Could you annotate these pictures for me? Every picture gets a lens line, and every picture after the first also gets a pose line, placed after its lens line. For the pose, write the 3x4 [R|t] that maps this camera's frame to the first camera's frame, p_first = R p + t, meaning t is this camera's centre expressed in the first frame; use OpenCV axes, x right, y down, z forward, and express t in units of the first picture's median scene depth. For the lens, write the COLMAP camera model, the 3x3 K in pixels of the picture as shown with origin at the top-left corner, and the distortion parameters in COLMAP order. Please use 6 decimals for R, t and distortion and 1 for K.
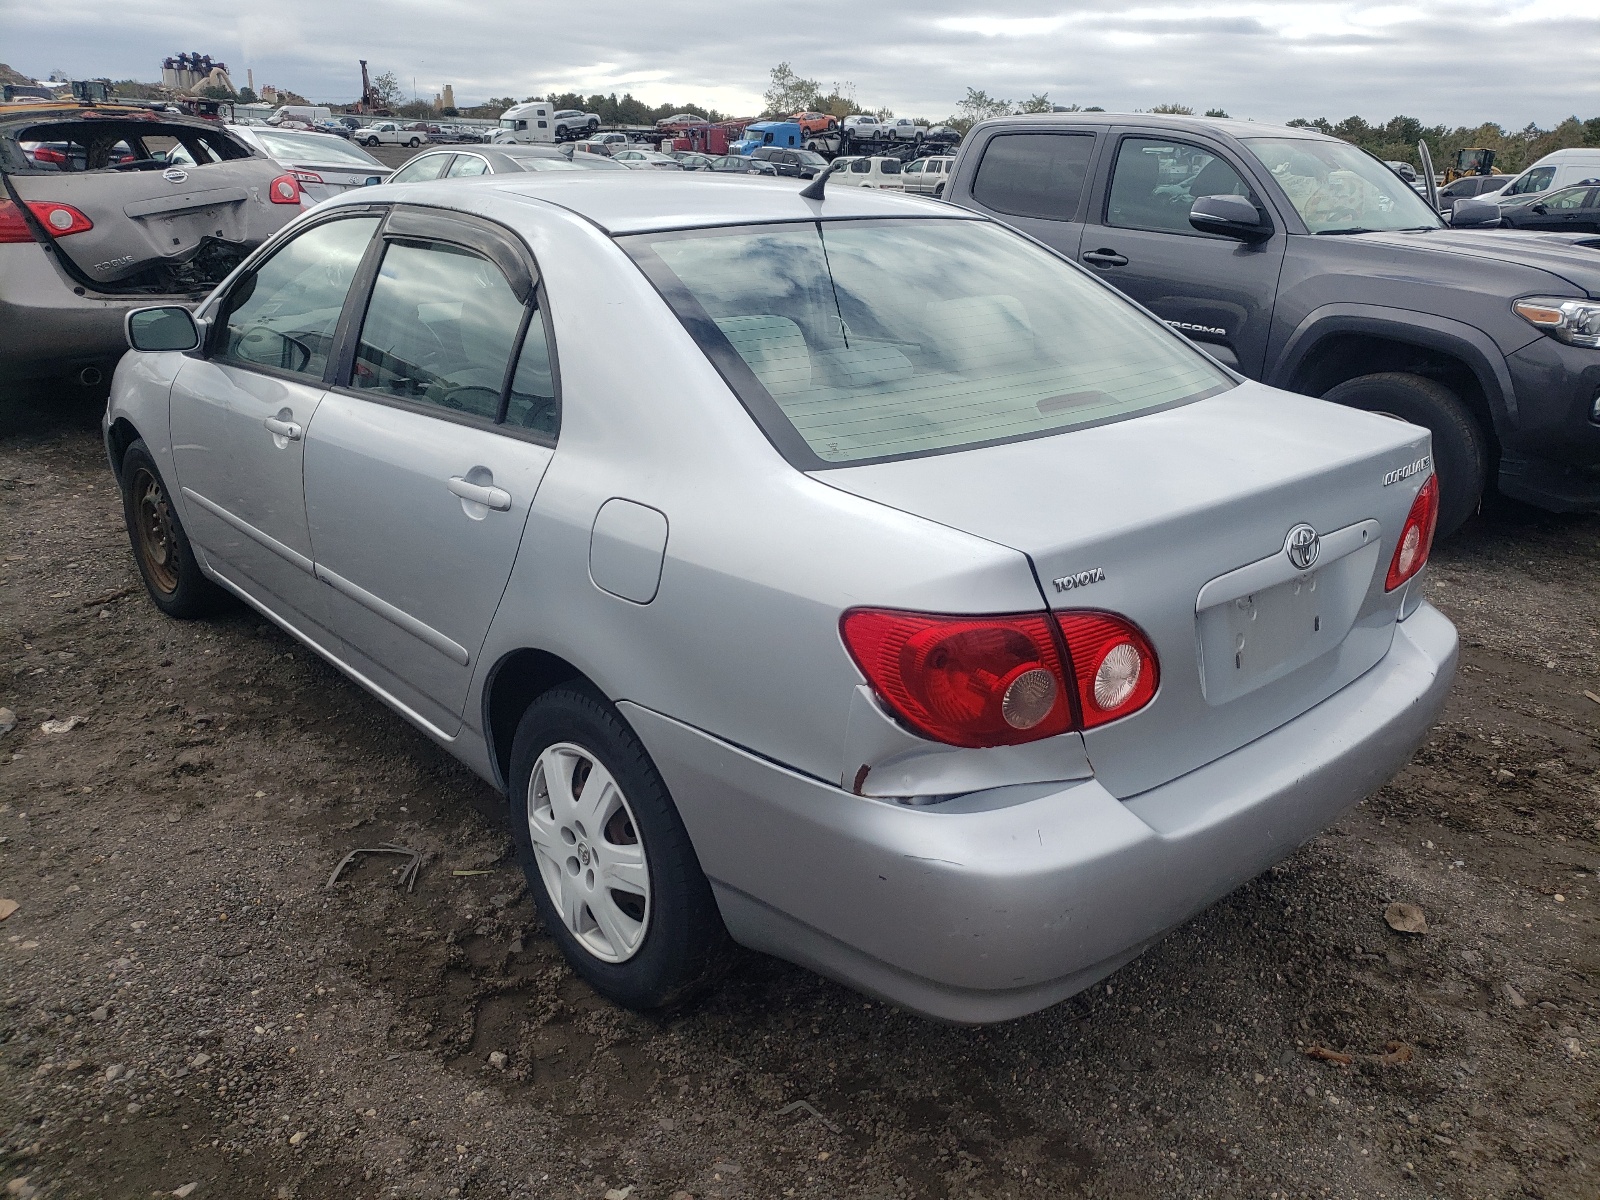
lens RADIAL K [[1640.1, 0, 800.0], [0, 1640.1, 600.0], [0, 0, 1]] dist [0.008185, -0.010755]
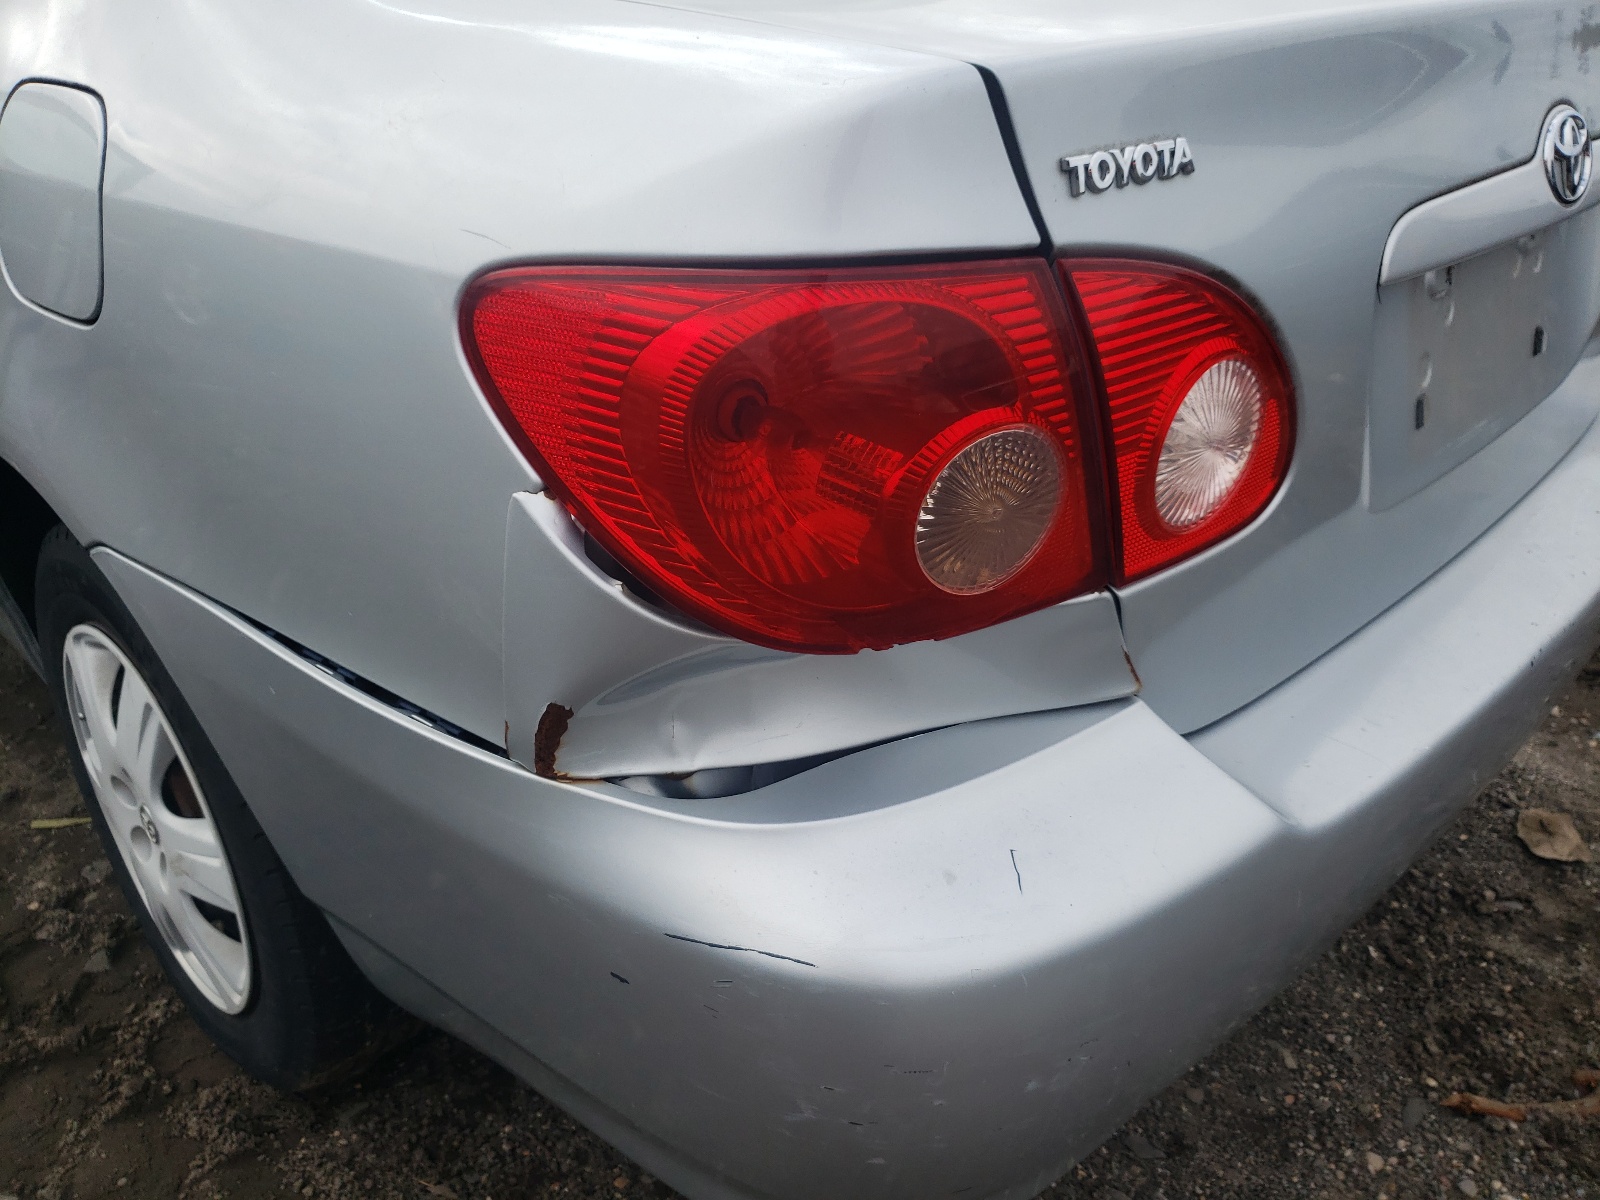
lens RADIAL K [[1216.8, 0, 775.4], [0, 1216.8, 596.8], [0, 0, 1]] dist [-0.004593, -0.003921]
pose [[0.999399, -0.033966, 0.006878, 0.075080], [0.032819, 0.991368, 0.126938, 0.035663], [-0.011130, -0.126636, 0.991887, 0.609612]]
